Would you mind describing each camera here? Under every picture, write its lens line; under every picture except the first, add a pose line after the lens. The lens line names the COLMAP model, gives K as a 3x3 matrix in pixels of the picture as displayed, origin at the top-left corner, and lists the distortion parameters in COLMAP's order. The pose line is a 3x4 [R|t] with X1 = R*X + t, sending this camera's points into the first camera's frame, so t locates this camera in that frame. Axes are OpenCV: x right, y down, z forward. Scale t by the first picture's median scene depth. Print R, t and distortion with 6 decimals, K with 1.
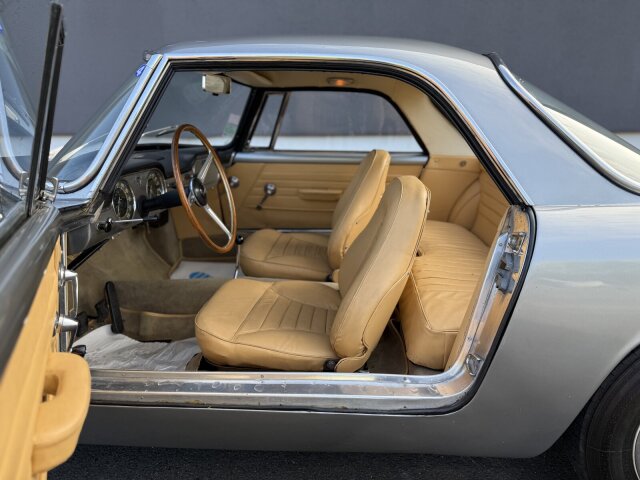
lens RADIAL K [[453.4, 0, 320.0], [0, 453.4, 240.0], [0, 0, 1]] dist [0.068285, -0.057533]
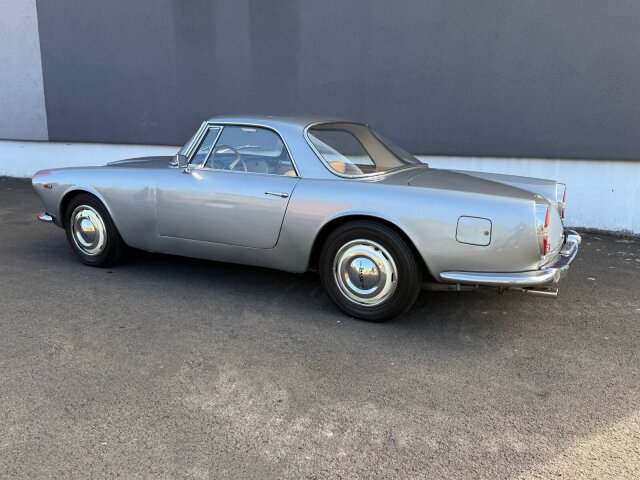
lens RADIAL K [[453.4, 0, 320.0], [0, 453.4, 240.0], [0, 0, 1]] dist [0.068285, -0.057533]
pose [[0.916779, 0.111703, -0.383456, 0.768034], [-0.126169, 0.991928, -0.012696, 0.146259], [0.378943, 0.060019, 0.923472, -0.689806]]
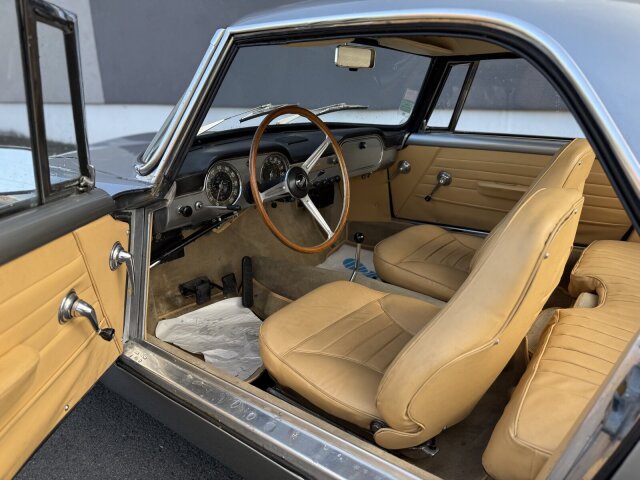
lens RADIAL K [[453.4, 0, 320.0], [0, 453.4, 240.0], [0, 0, 1]] dist [0.068285, -0.057533]
pose [[0.844816, 0.165076, -0.508956, 0.162545], [-0.133145, 0.986155, 0.098845, -0.057472], [0.518226, -0.015741, 0.855099, 0.167193]]
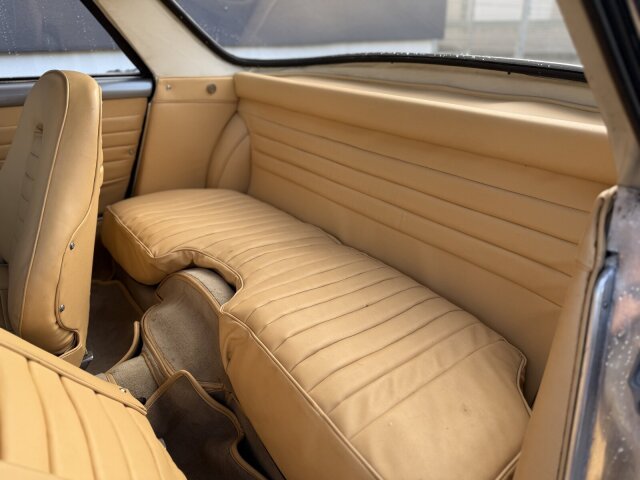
lens RADIAL K [[453.4, 0, 320.0], [0, 453.4, 240.0], [0, 0, 1]] dist [0.068285, -0.057533]
pose [[0.762510, -0.272100, 0.586975, 0.002733], [0.166256, 0.959201, 0.228676, -0.090097], [-0.625249, -0.076779, 0.776639, 0.414416]]
